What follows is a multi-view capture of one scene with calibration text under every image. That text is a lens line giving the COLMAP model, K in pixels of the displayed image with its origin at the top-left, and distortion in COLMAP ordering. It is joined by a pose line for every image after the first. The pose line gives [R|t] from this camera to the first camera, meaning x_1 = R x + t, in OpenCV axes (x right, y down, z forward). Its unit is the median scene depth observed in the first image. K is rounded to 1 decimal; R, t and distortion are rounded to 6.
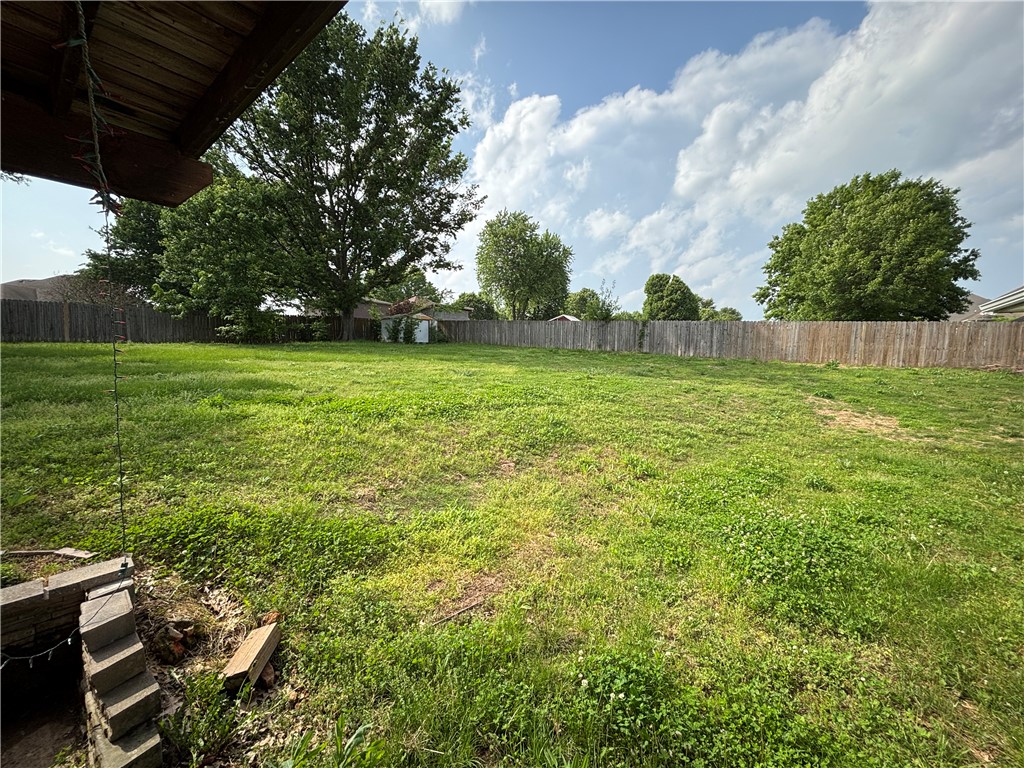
lens RADIAL K [[412.8, 0, 511.1], [0, 412.8, 385.5], [0, 0, 1]] dist [-0.001147, -0.000295]
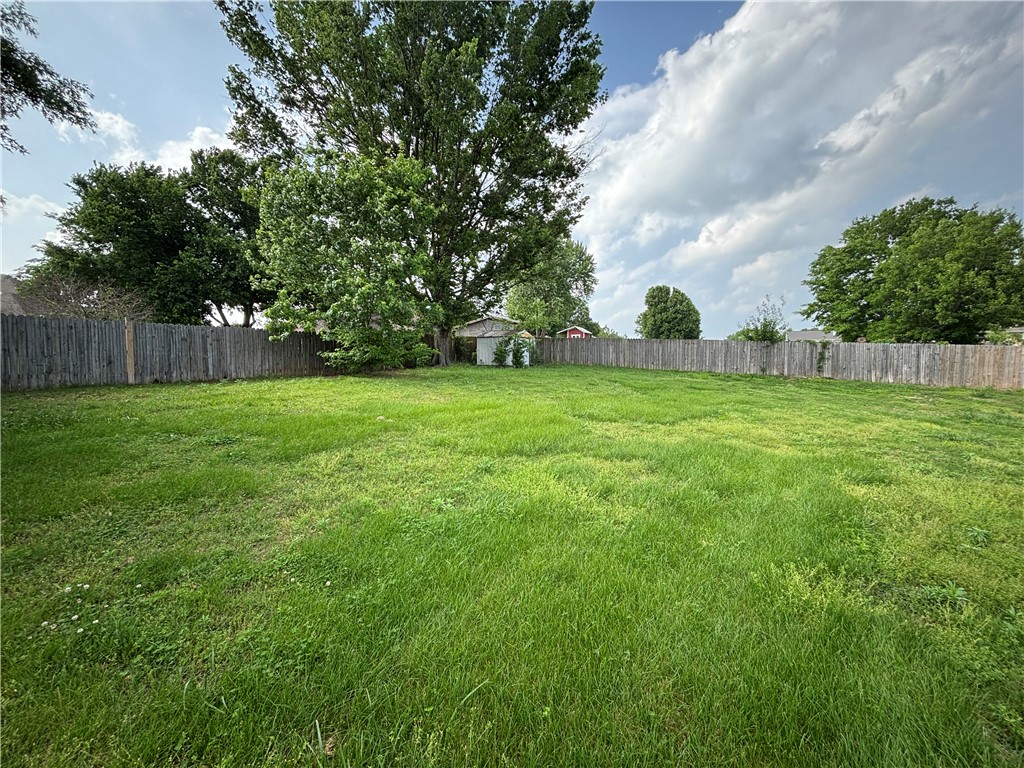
lens RADIAL K [[412.8, 0, 512.7], [0, 412.8, 382.7], [0, 0, 1]] dist [-0.001147, -0.000295]
pose [[0.987579, -0.017985, 0.156088, -0.423641], [0.021689, 0.999521, -0.022063, -0.056026], [-0.155617, 0.025175, 0.987497, 0.195370]]
